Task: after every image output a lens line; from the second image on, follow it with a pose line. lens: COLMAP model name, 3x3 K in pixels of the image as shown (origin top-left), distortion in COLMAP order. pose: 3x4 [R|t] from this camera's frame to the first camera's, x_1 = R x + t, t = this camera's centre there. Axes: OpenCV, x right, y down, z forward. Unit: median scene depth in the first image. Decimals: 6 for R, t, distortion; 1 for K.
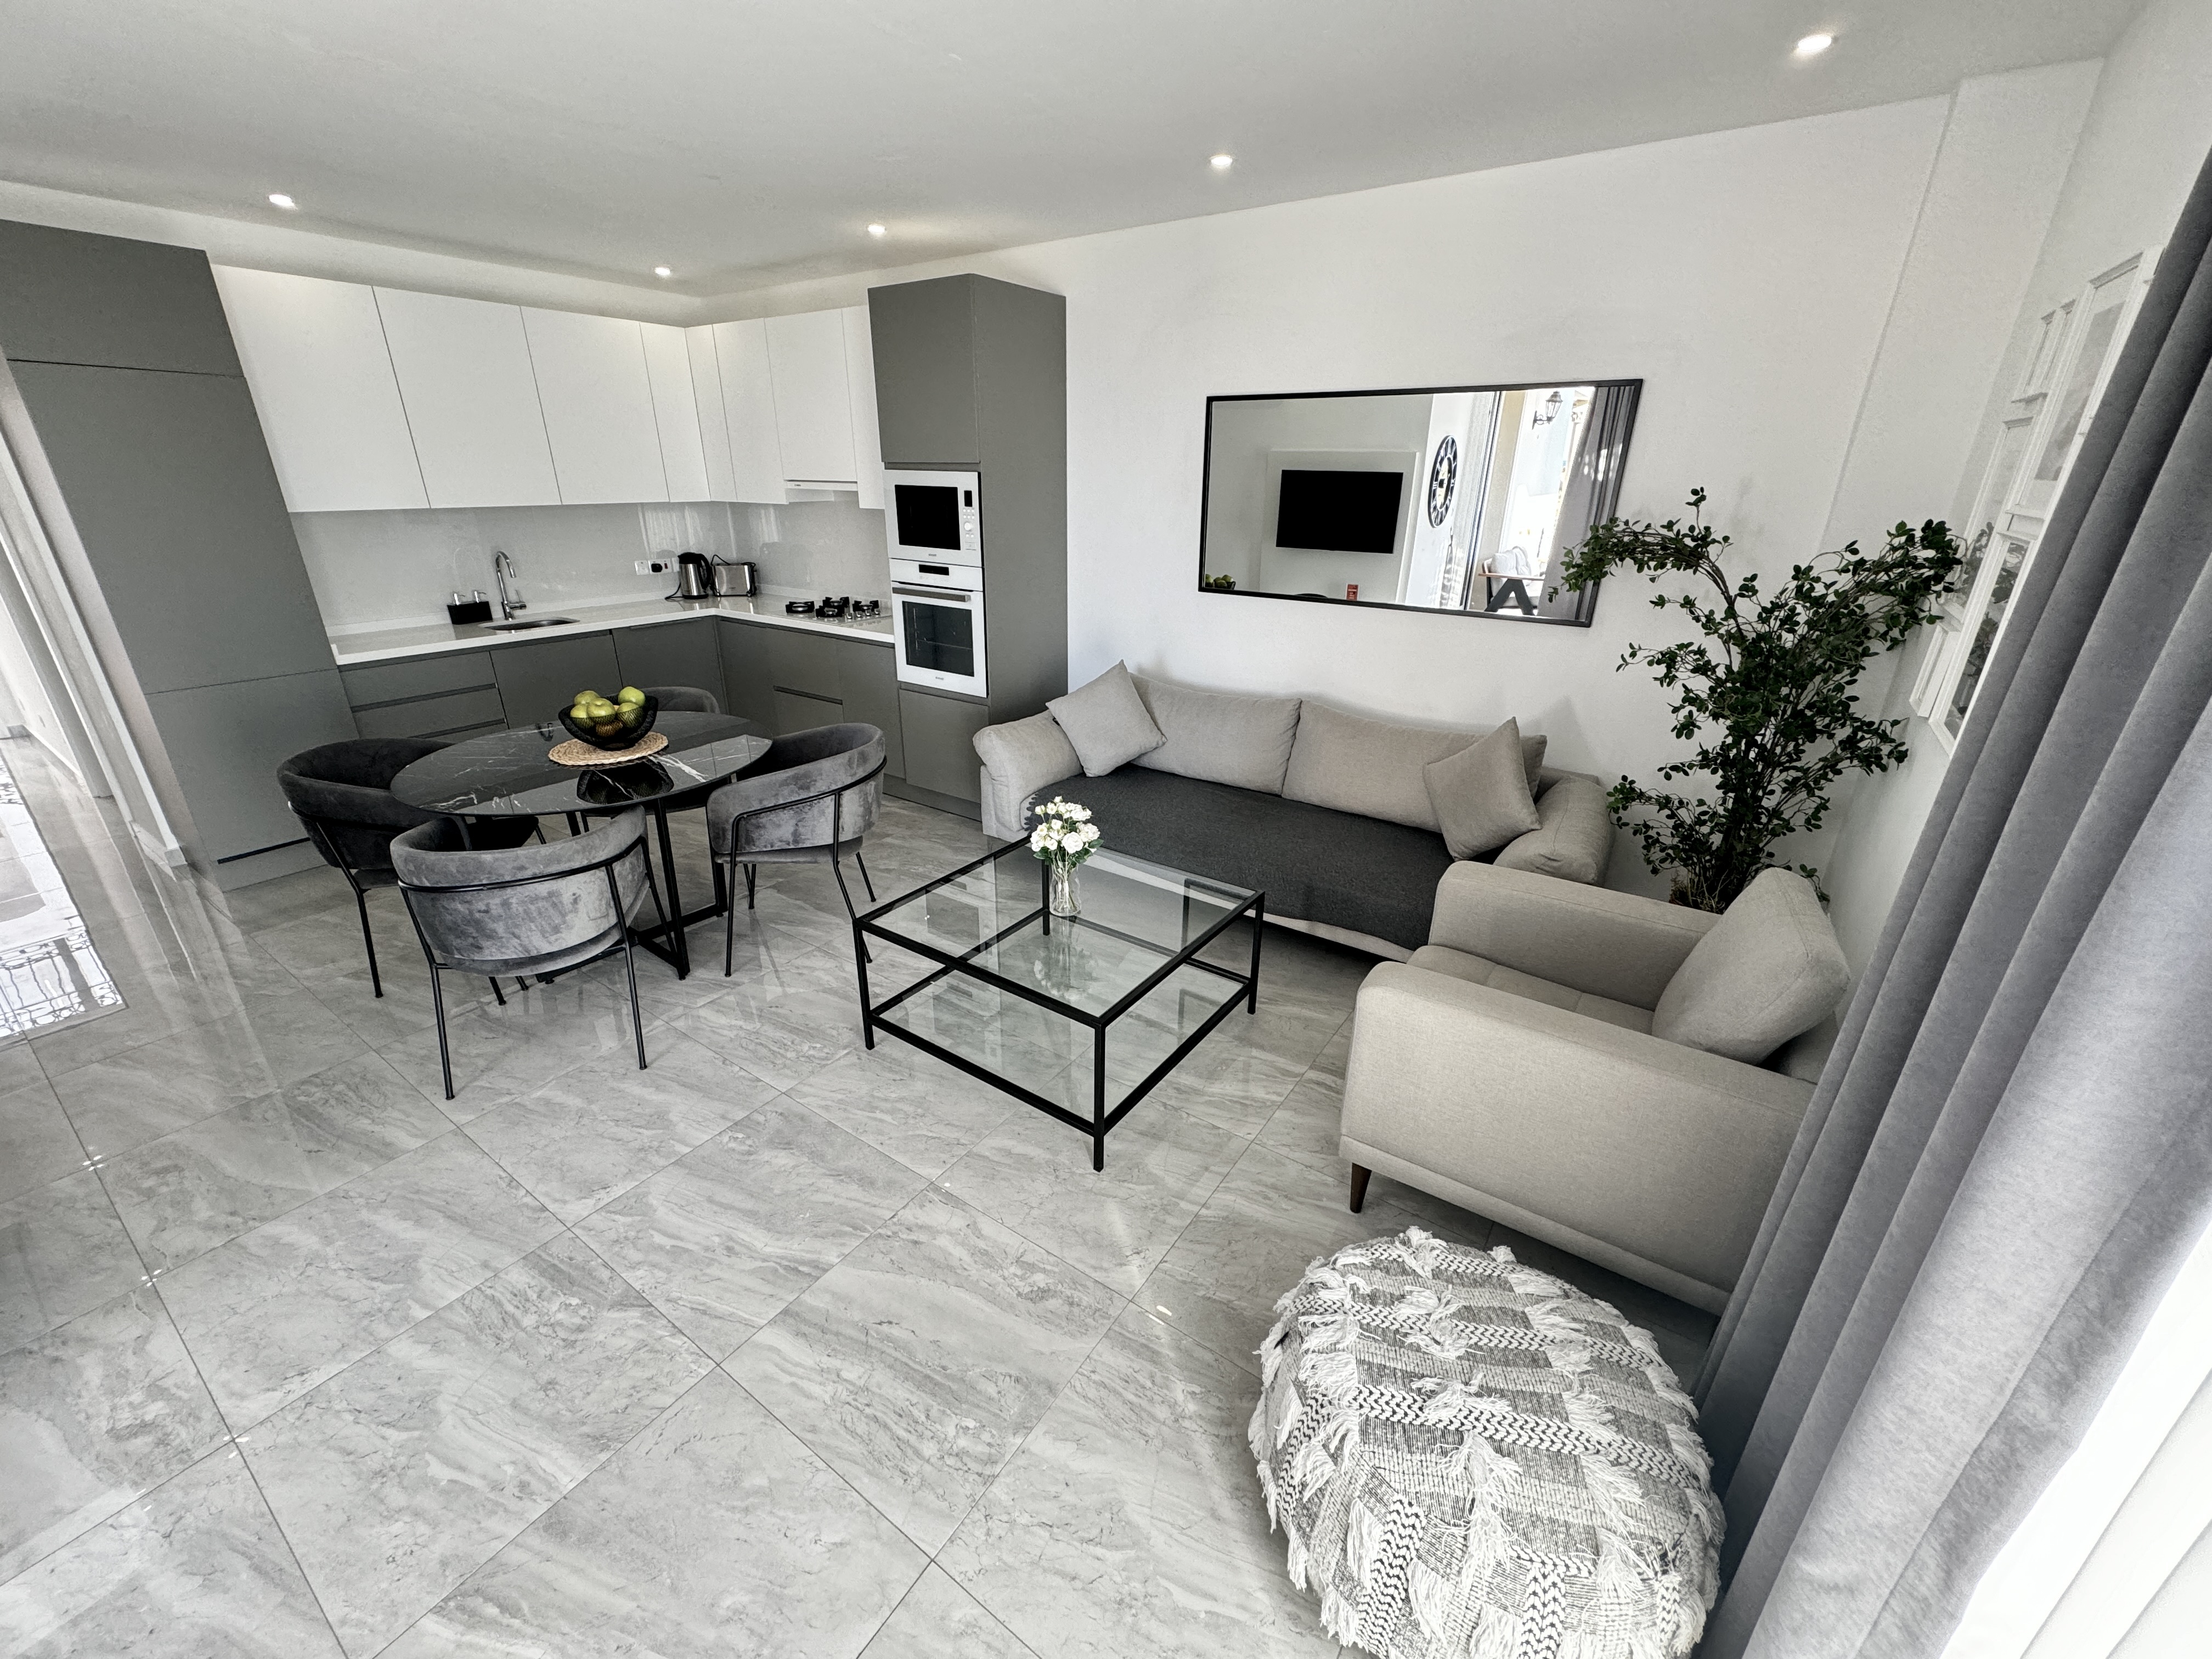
lens RADIAL K [[883.0, 0, 1104.0], [0, 883.0, 825.4], [0, 0, 1]] dist [-0.000124, -0.000213]
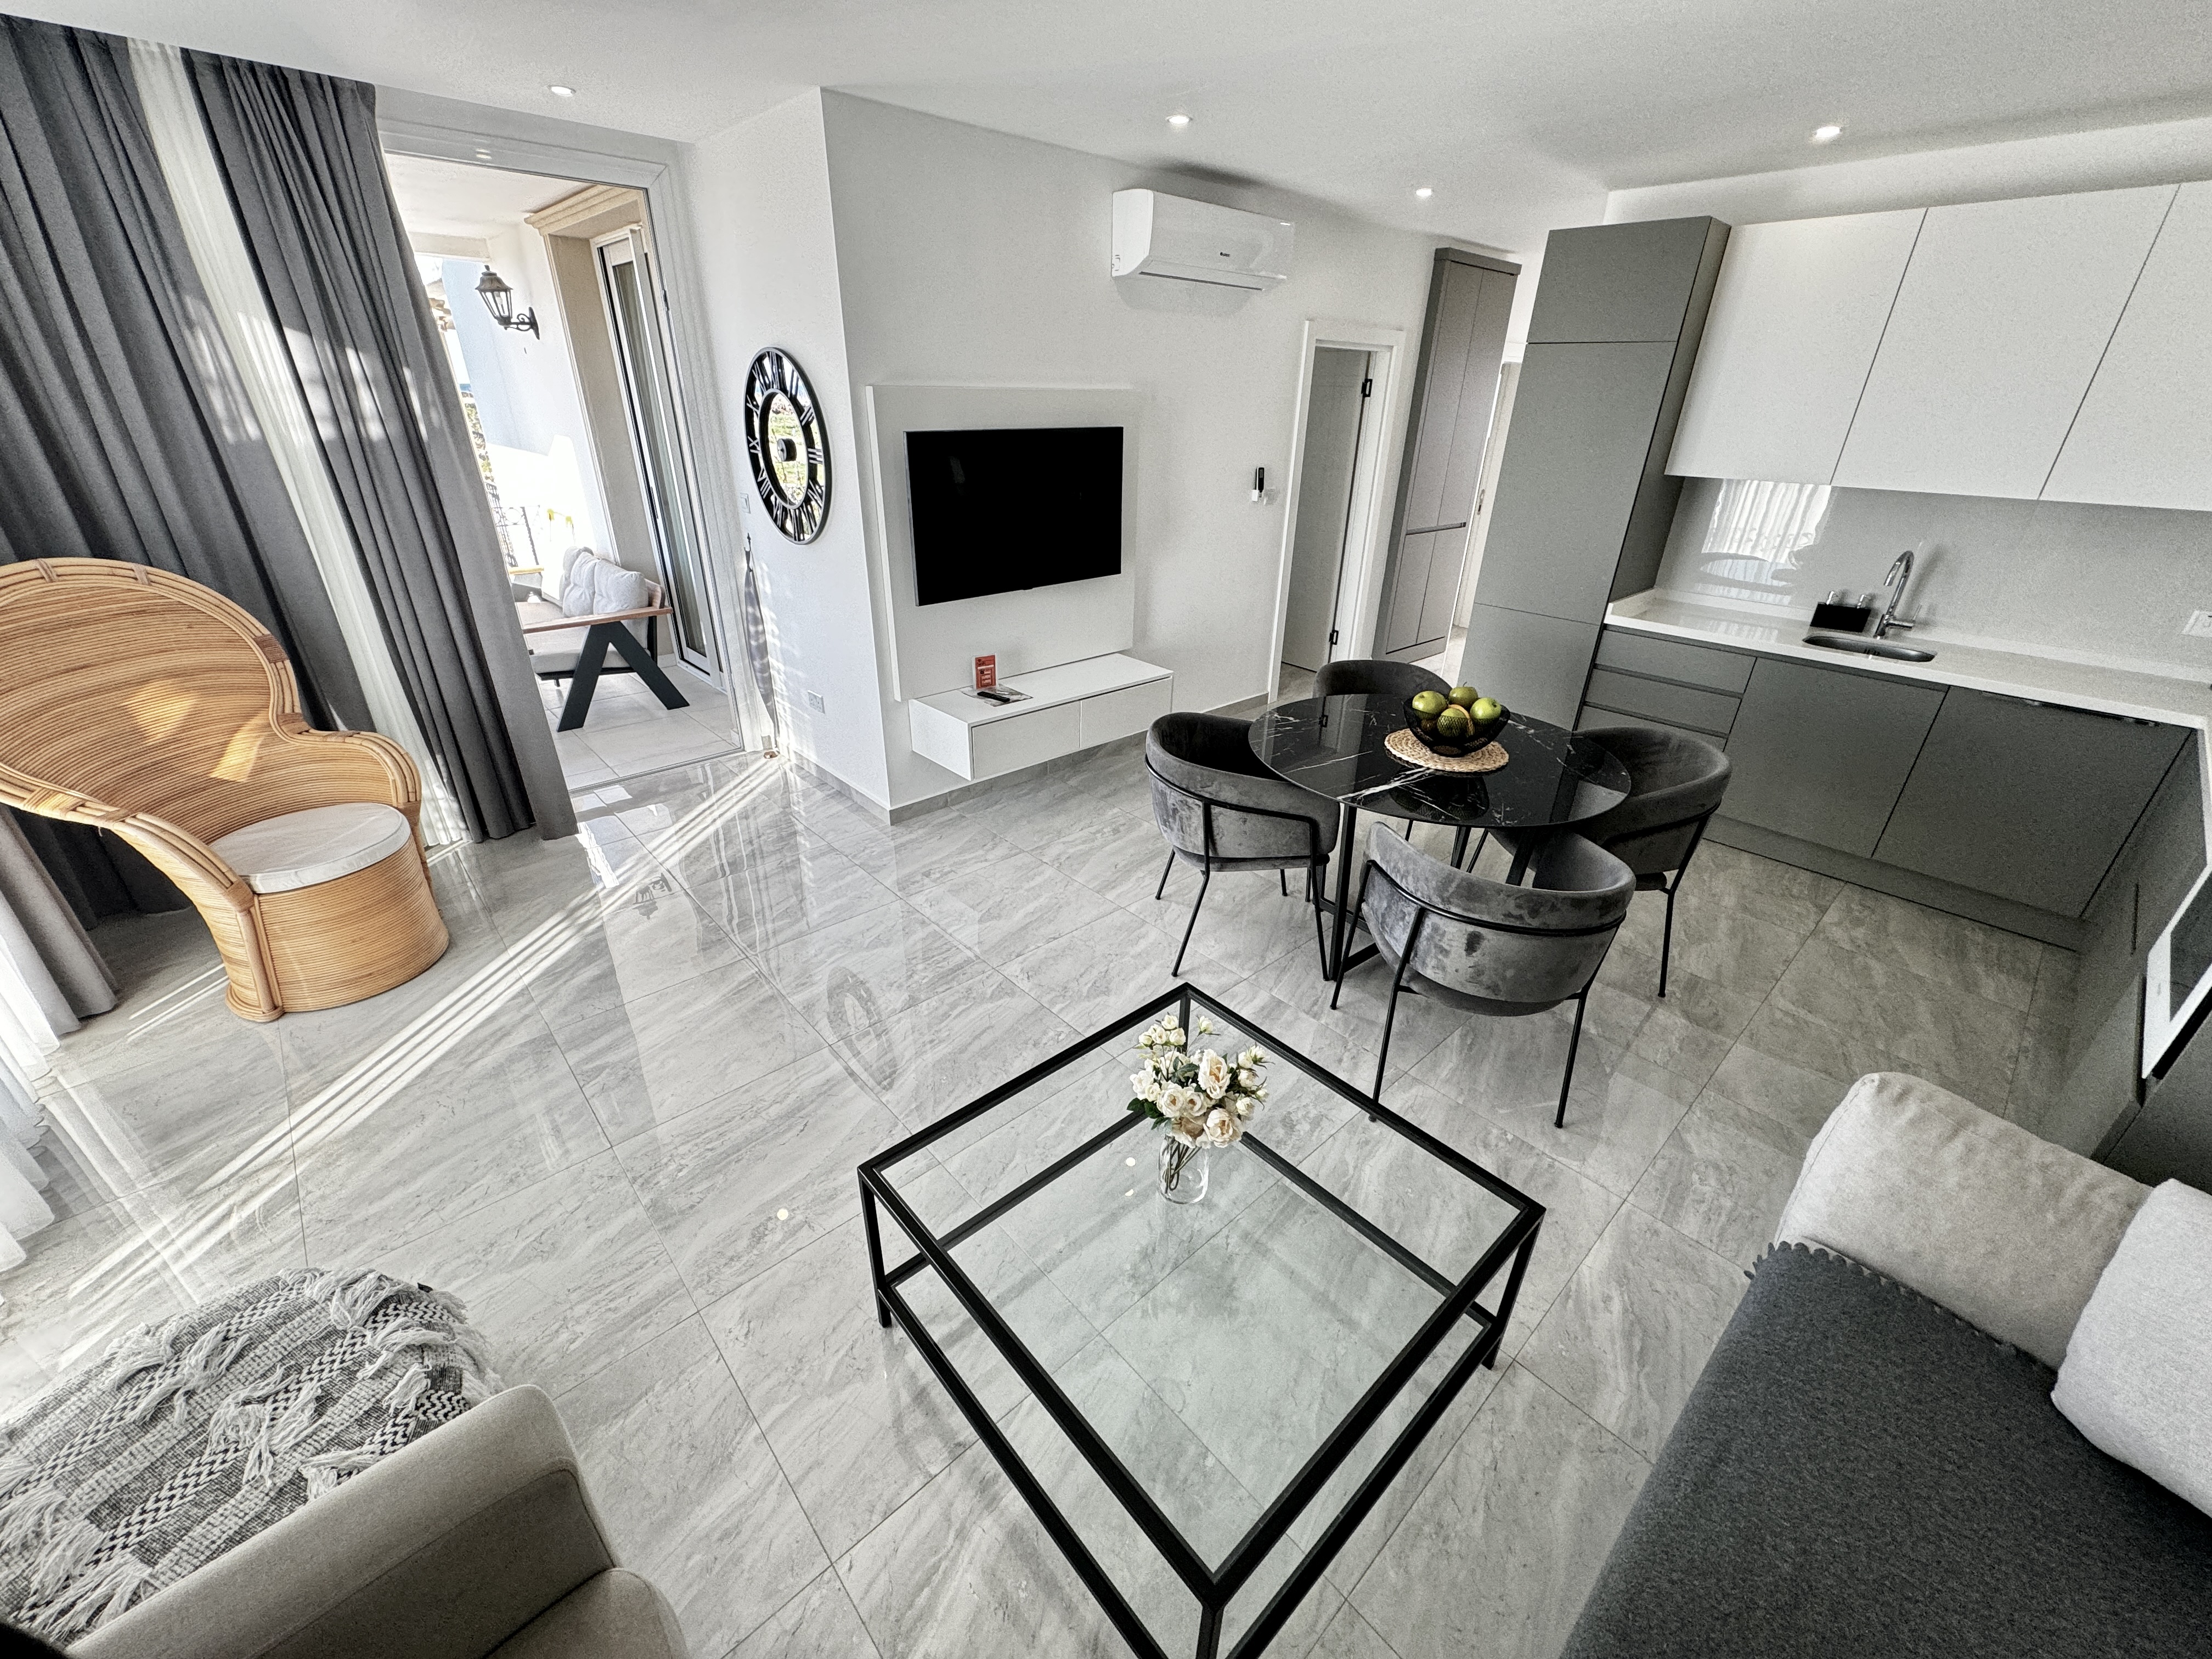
lens RADIAL K [[873.0, 0, 1101.9], [0, 873.0, 823.8], [0, 0, 1]] dist [-0.001872, -0.000569]
pose [[-0.225617, 0.419903, -0.879078, 0.265312], [-0.381608, 0.792146, 0.476319, -0.248682], [0.896366, 0.442929, -0.018484, 0.571018]]
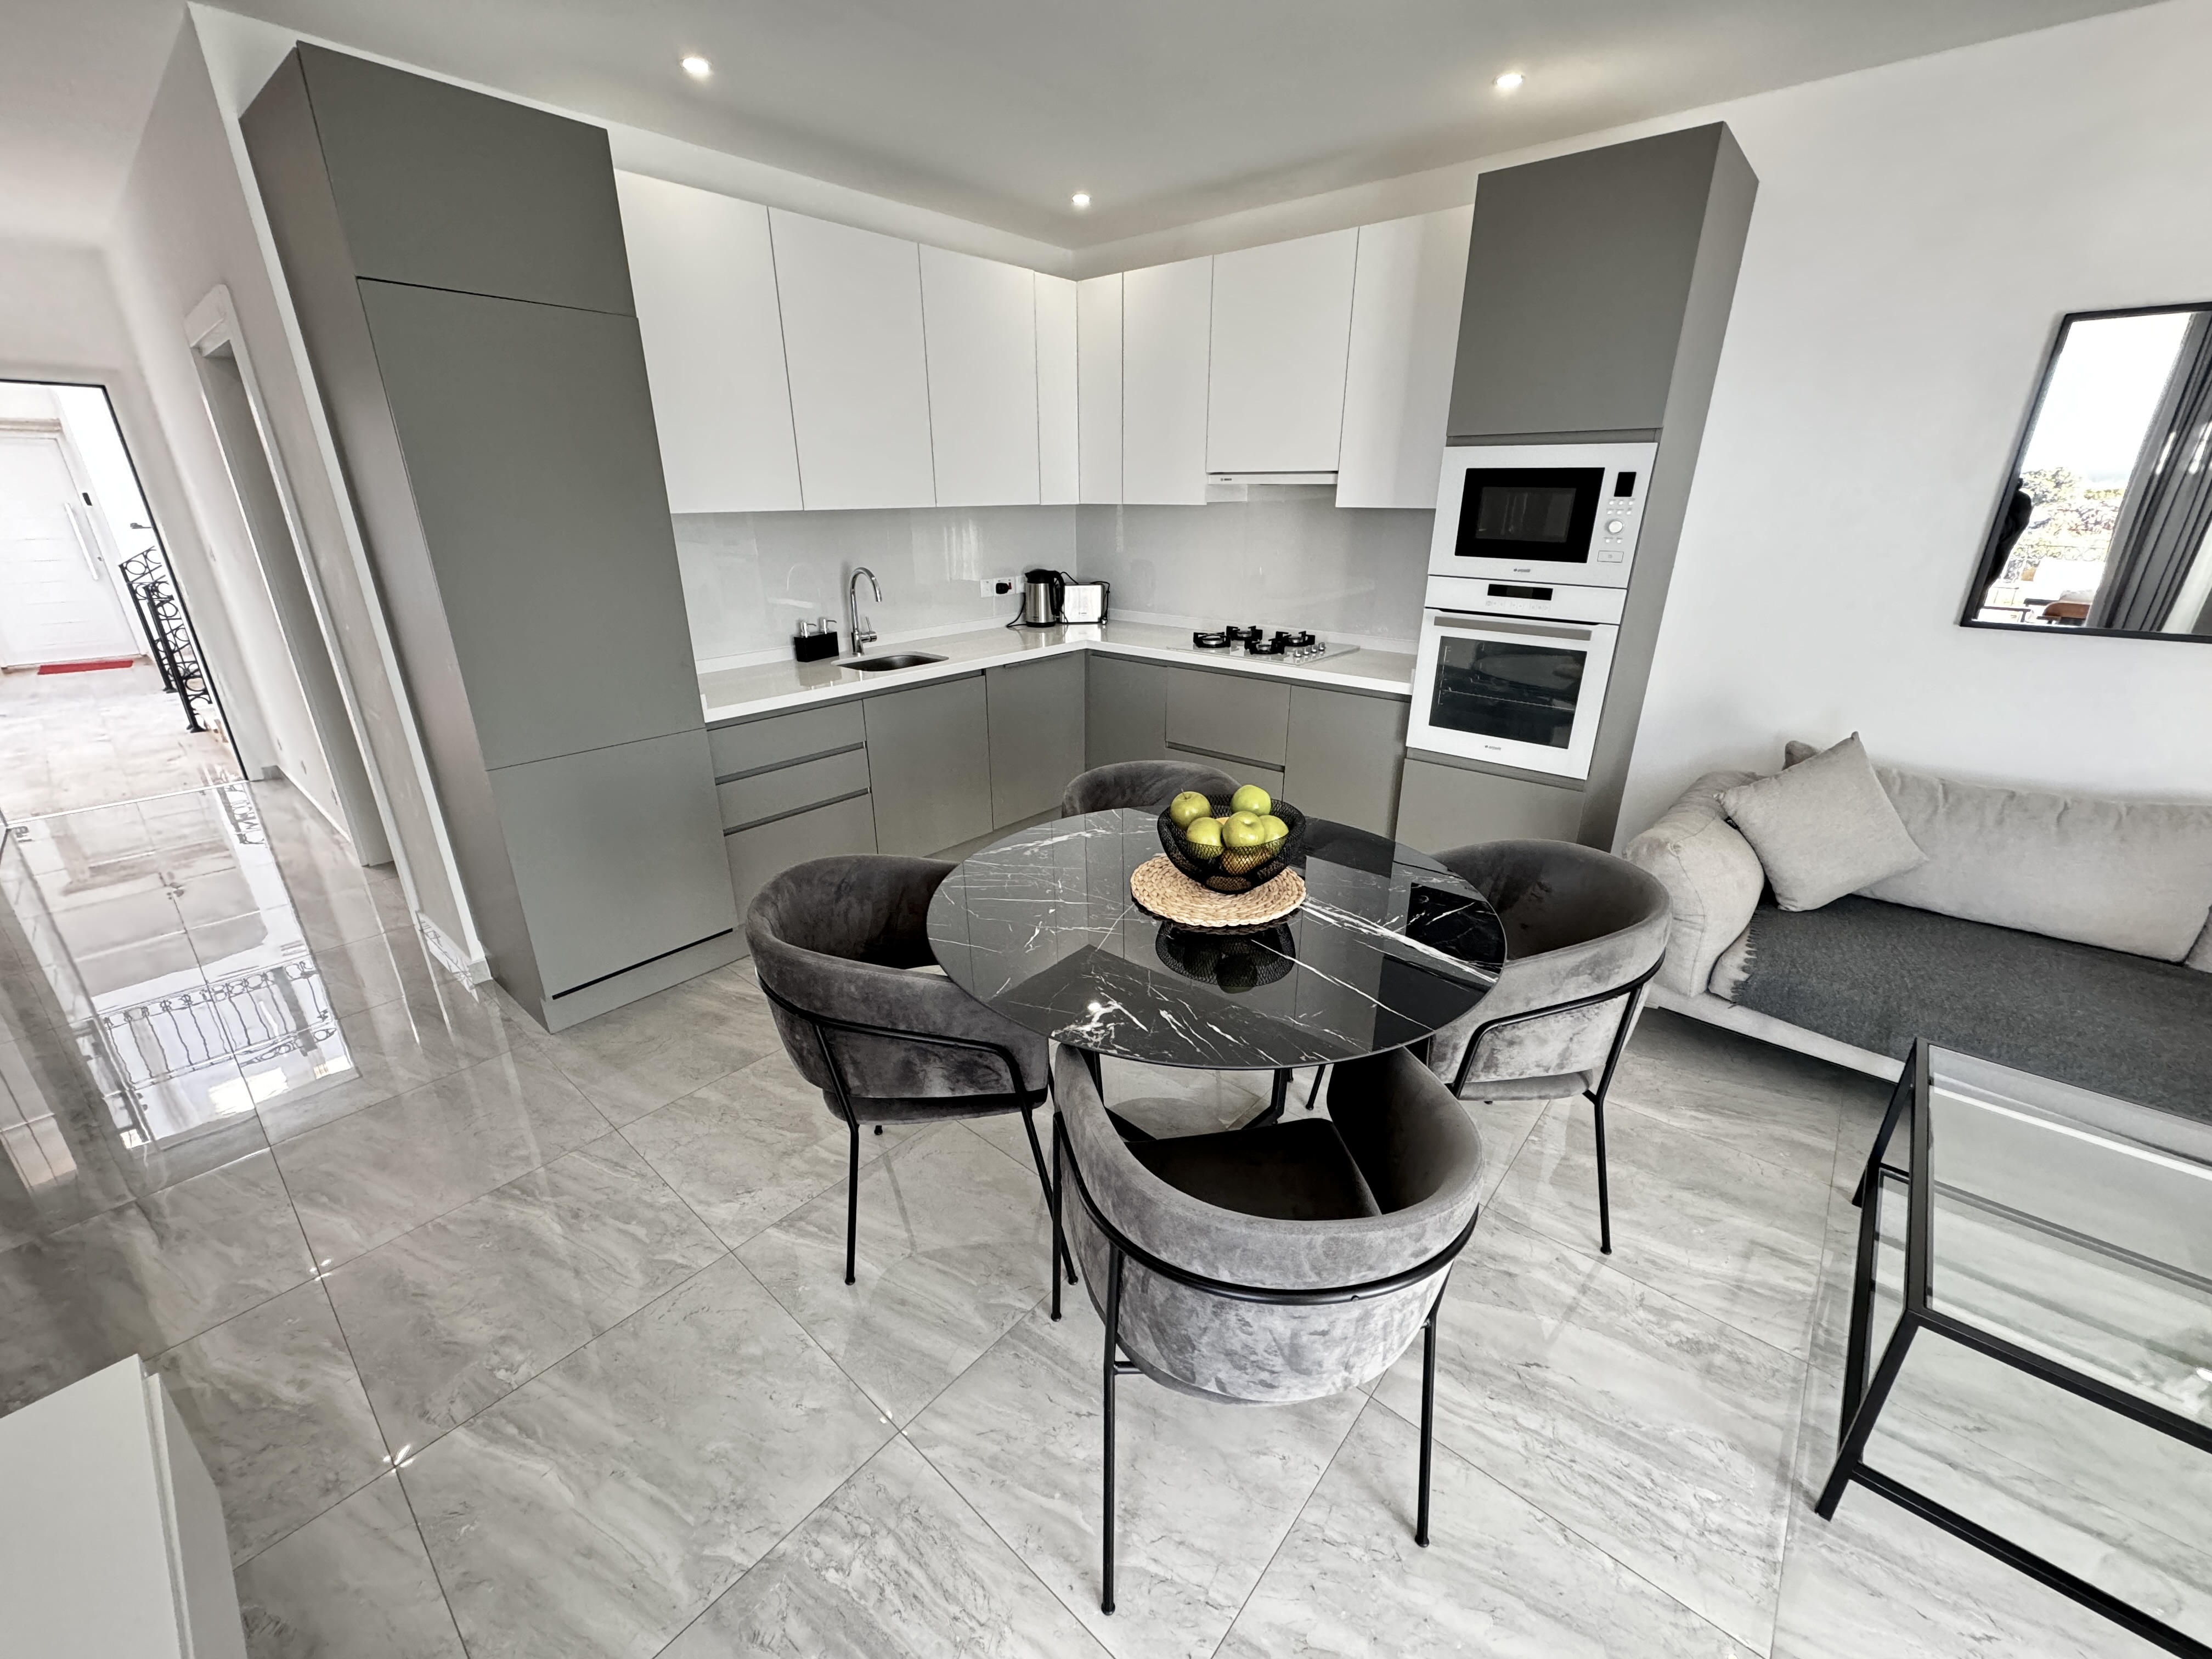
lens RADIAL K [[883.0, 0, 1104.0], [0, 883.0, 825.4], [0, 0, 1]] dist [-0.000124, -0.000213]
pose [[0.994262, 0.027337, -0.103420, -0.446818], [-0.029372, 0.999403, -0.018214, -0.090082], [0.102860, 0.021148, 0.994471, 0.301735]]
